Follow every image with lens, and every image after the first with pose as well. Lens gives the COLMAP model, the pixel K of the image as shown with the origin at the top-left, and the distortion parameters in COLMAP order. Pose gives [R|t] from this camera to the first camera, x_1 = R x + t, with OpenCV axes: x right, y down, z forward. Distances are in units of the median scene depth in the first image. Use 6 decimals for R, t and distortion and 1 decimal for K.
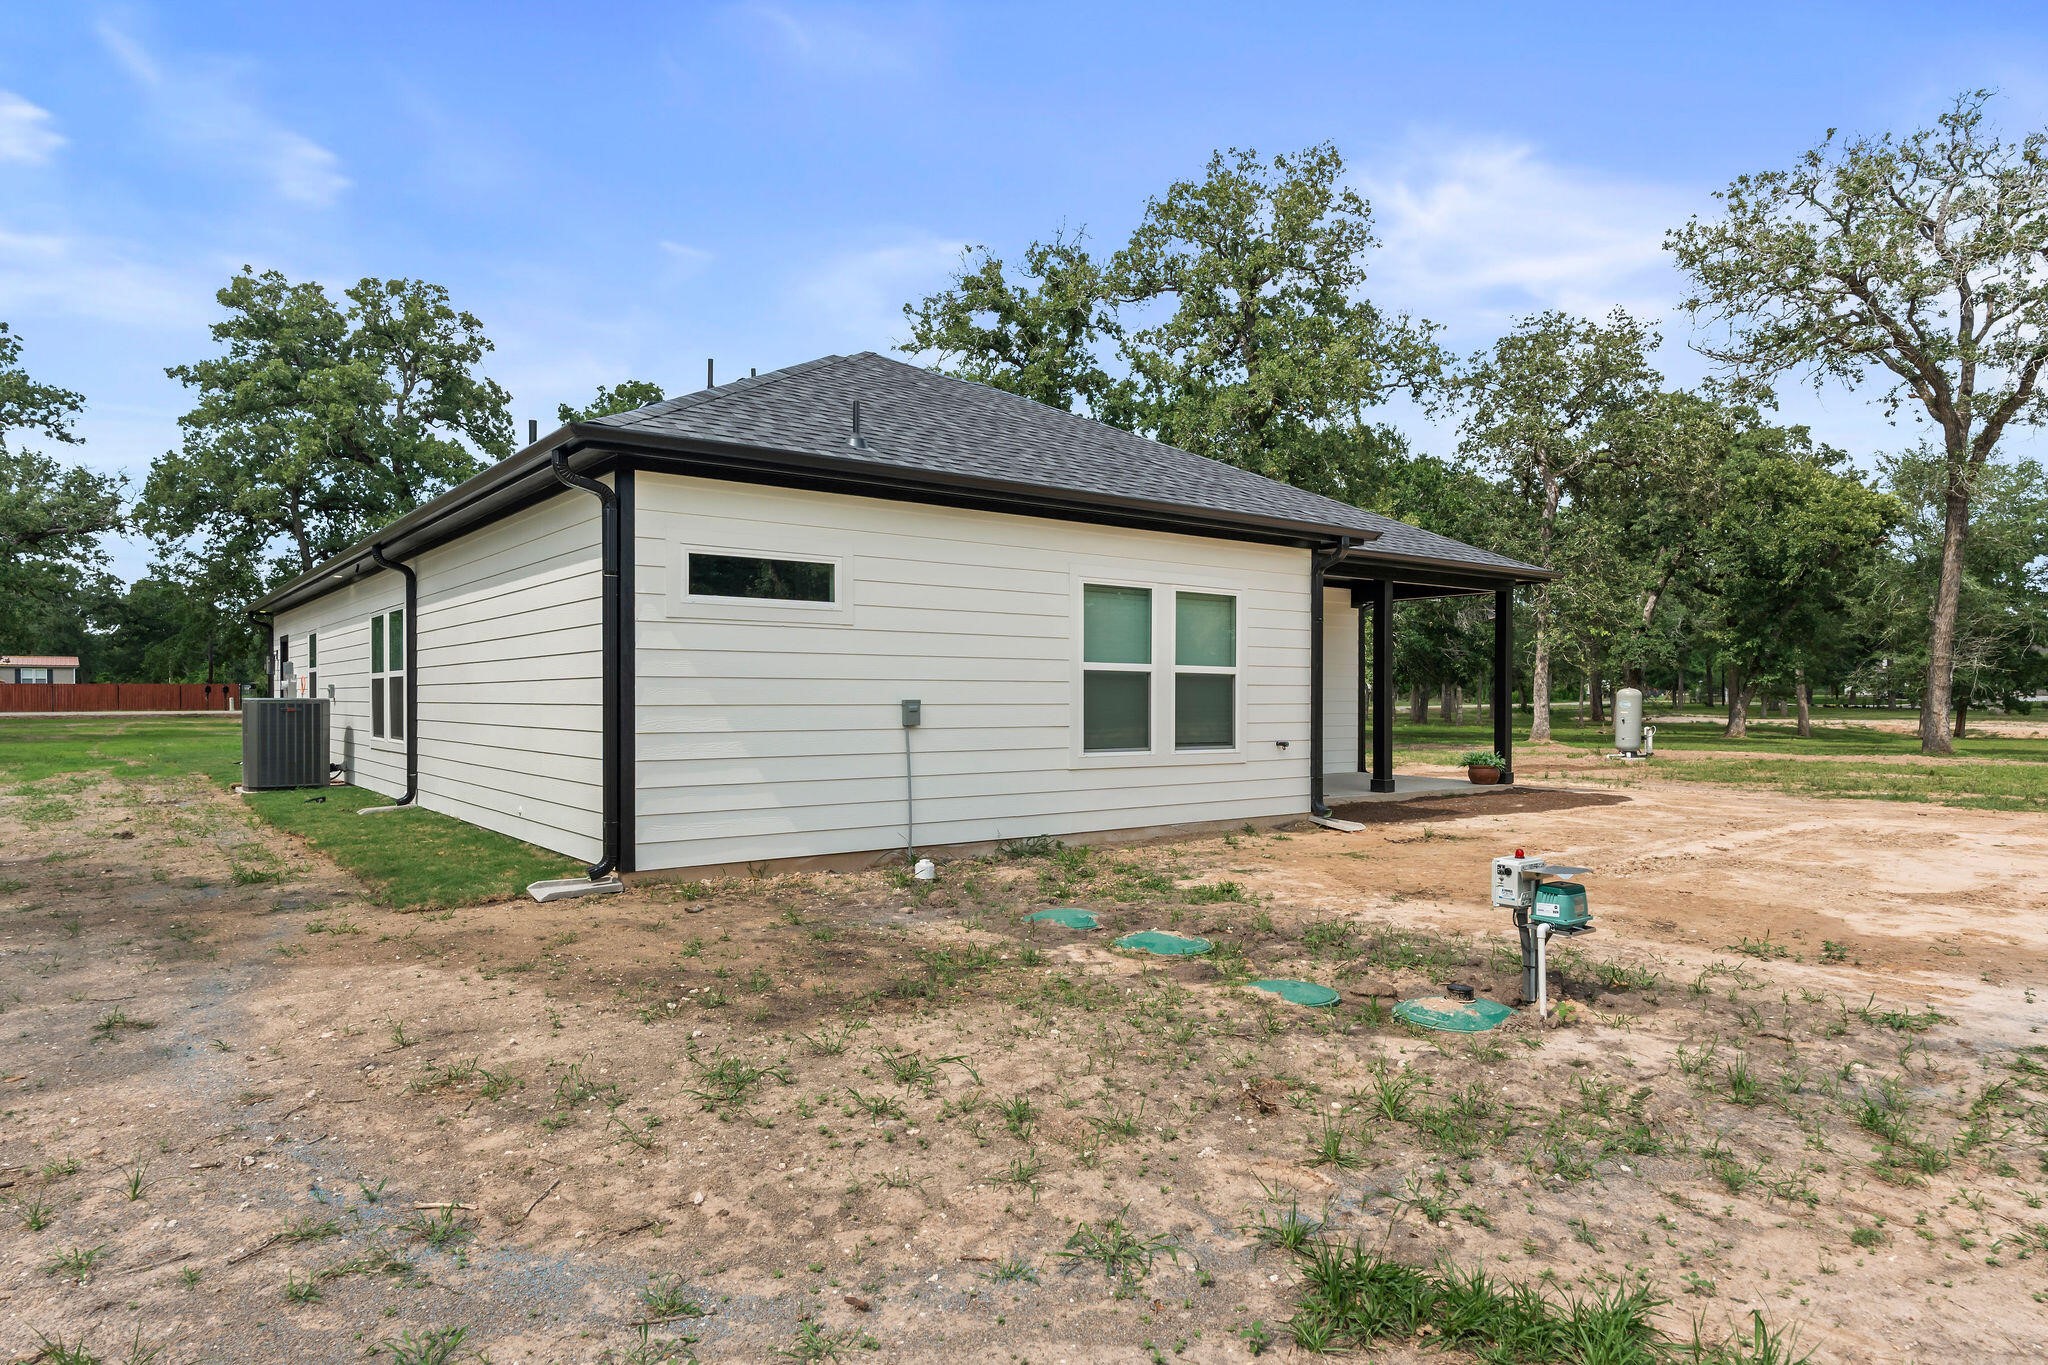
lens RADIAL K [[1212.0, 0, 1020.7], [0, 1212.0, 692.2], [0, 0, 1]] dist [-0.007528, -0.000488]
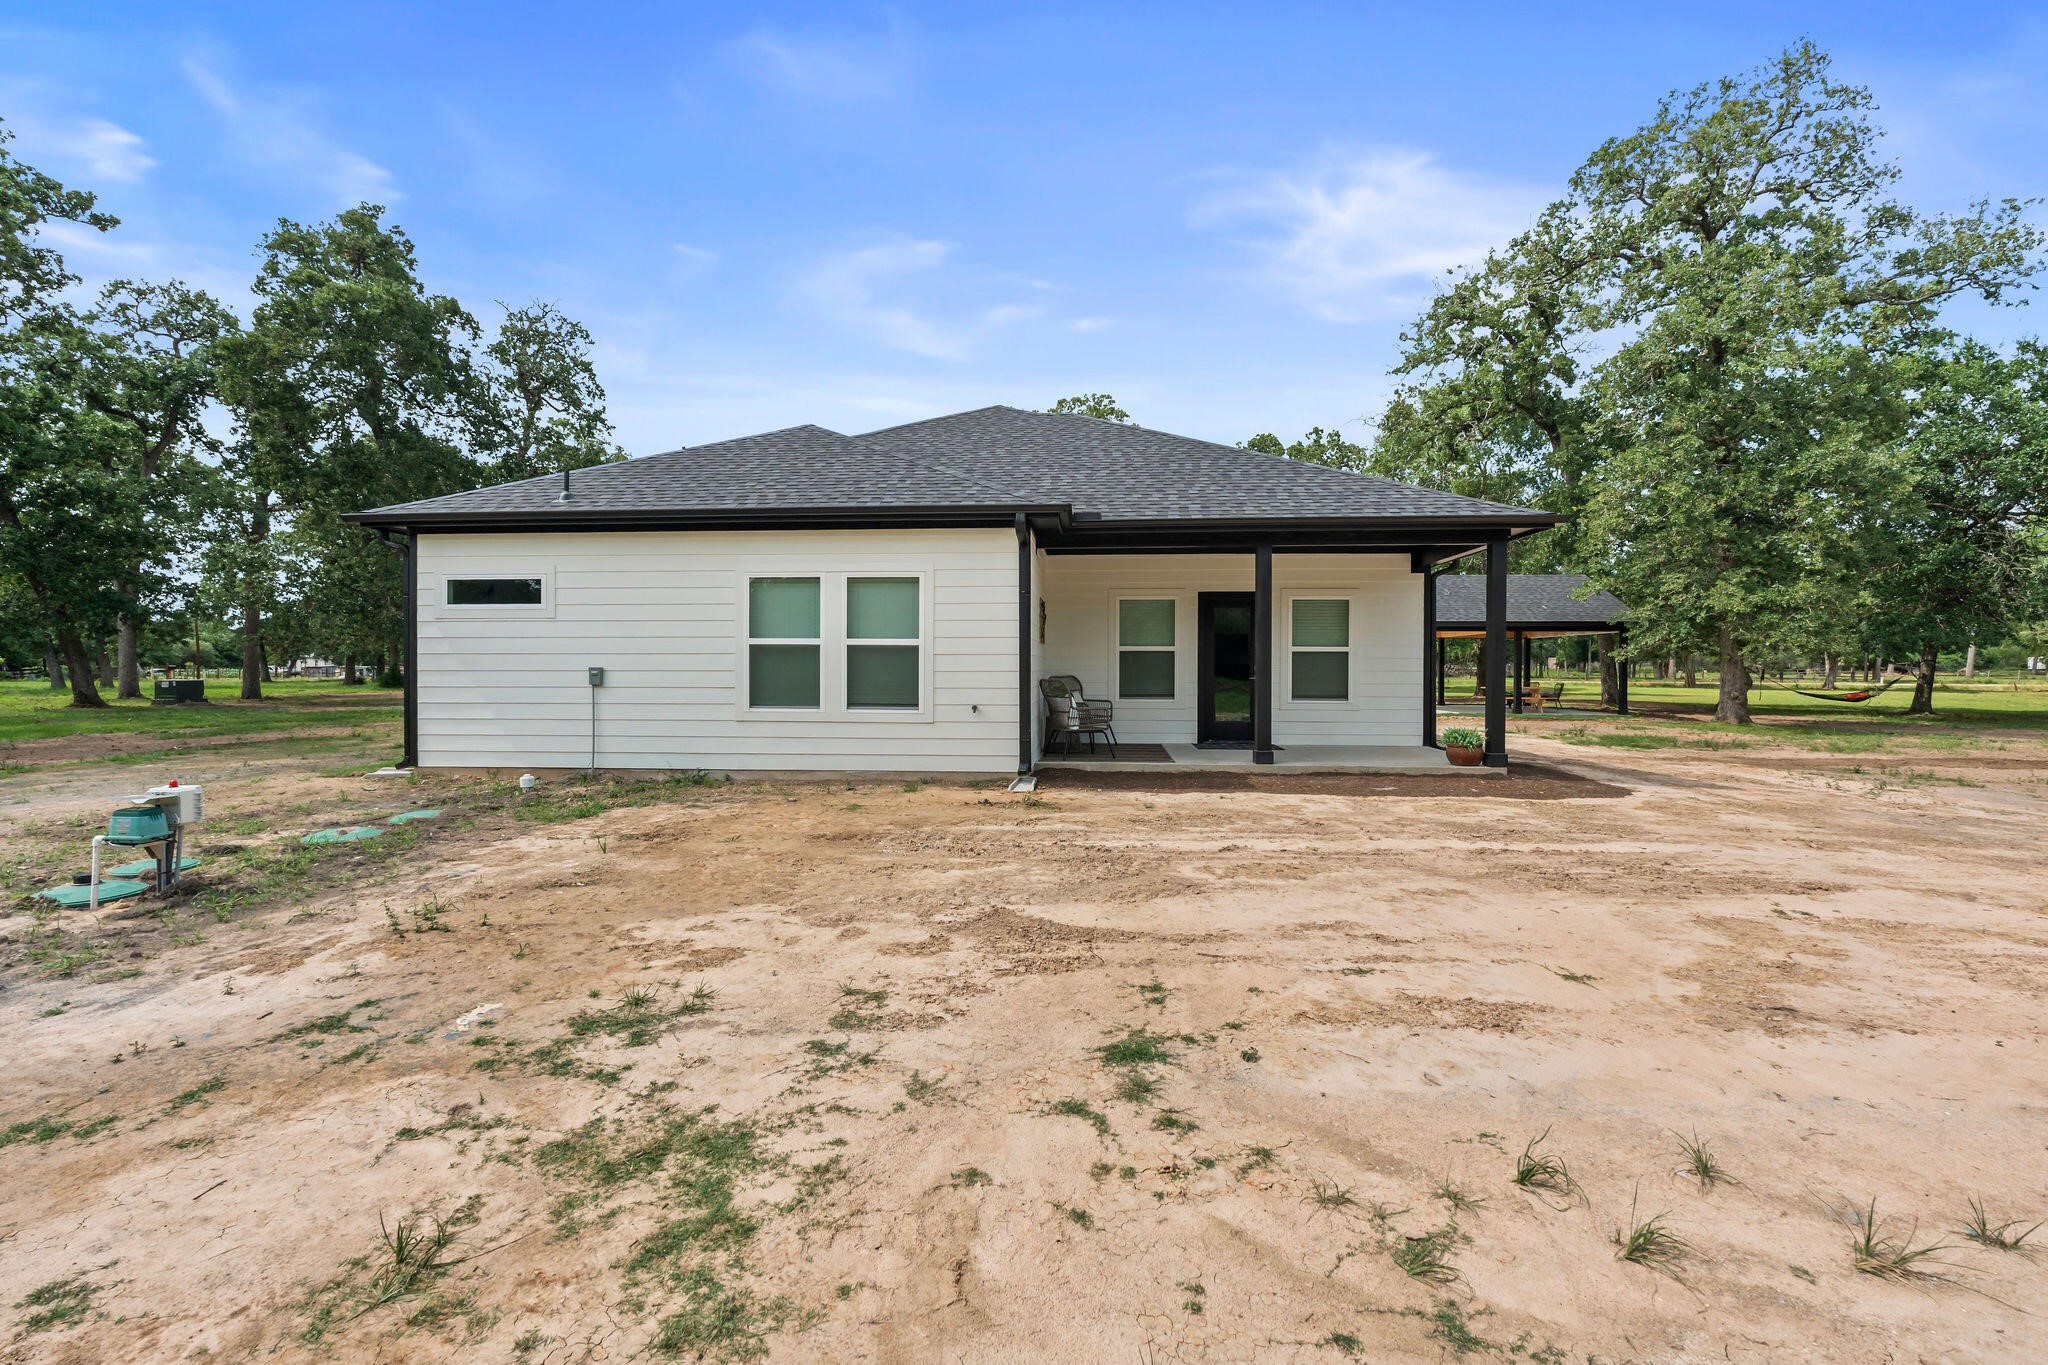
lens RADIAL K [[912.0, 0, 1022.0], [0, 912.0, 676.8], [0, 0, 1]] dist [-0.007399, 0.000050]
pose [[0.749780, 0.001030, -0.661686, 0.875817], [0.003145, 0.999982, 0.005120, 0.011708], [0.661679, -0.005920, 0.749763, 0.442442]]
